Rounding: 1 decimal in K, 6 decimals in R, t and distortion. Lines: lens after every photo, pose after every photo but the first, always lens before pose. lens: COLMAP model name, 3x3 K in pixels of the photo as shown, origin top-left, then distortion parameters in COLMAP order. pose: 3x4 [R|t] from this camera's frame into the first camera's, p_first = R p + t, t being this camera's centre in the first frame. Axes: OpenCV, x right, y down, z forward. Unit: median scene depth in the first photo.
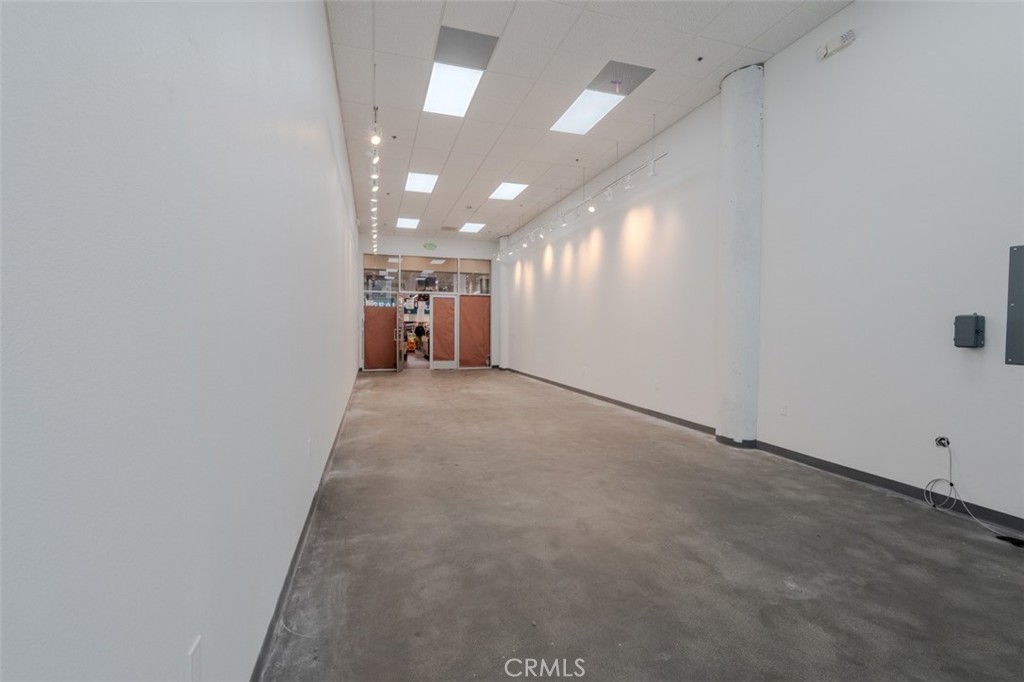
lens RADIAL K [[449.2, 0, 511.6], [0, 449.2, 346.8], [0, 0, 1]] dist [-0.007994, 0.000983]
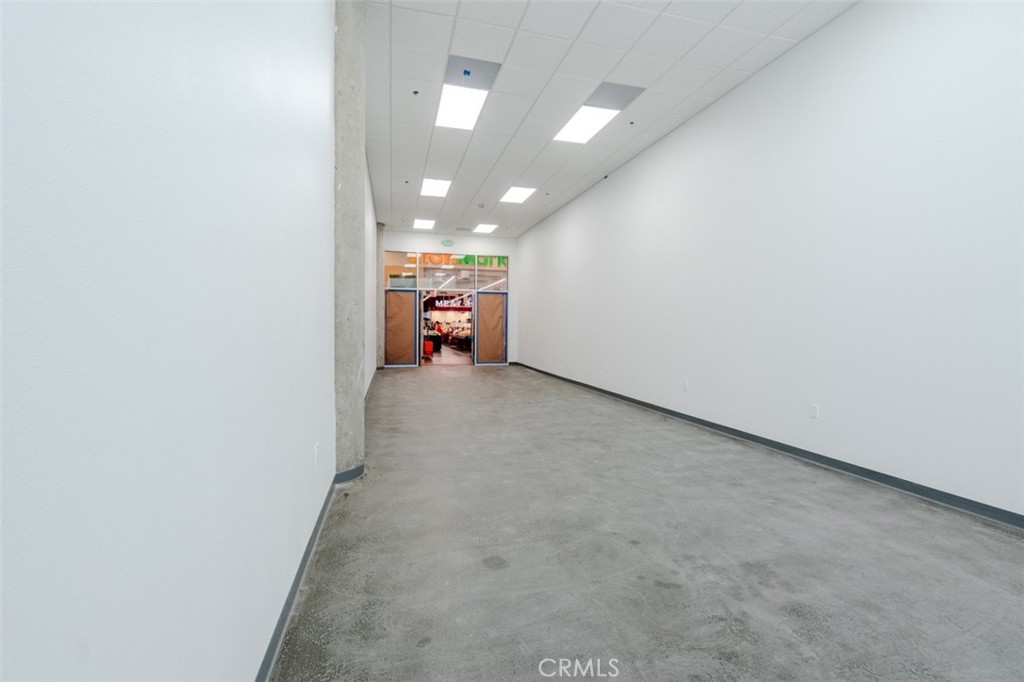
lens RADIAL K [[454.7, 0, 507.6], [0, 454.7, 363.6], [0, 0, 1]] dist [0.001930, 0.000306]
pose [[0.998697, 0.009838, -0.050084, 0.036751], [-0.007690, 0.999050, 0.042898, 0.004790], [0.050459, -0.042457, 0.997823, -0.115278]]
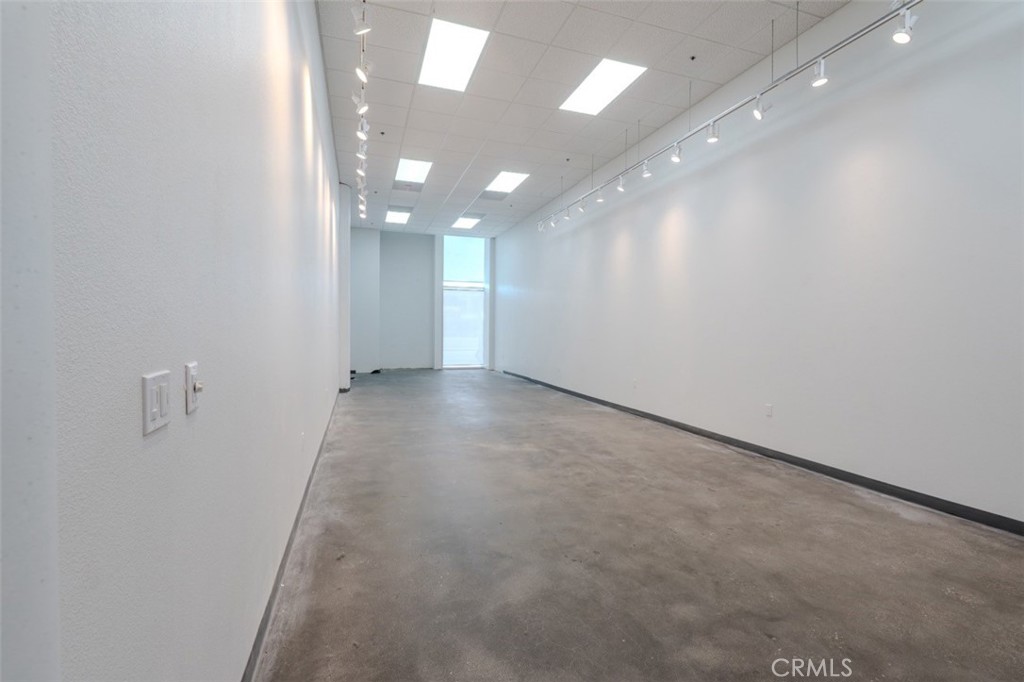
lens RADIAL K [[449.2, 0, 510.5], [0, 449.2, 348.3], [0, 0, 1]] dist [-0.007994, 0.000983]
pose [[0.999712, 0.003097, 0.023789, -0.031063], [-0.003144, 0.999993, 0.001927, -0.004056], [-0.023783, -0.002001, 0.999715, 0.099899]]
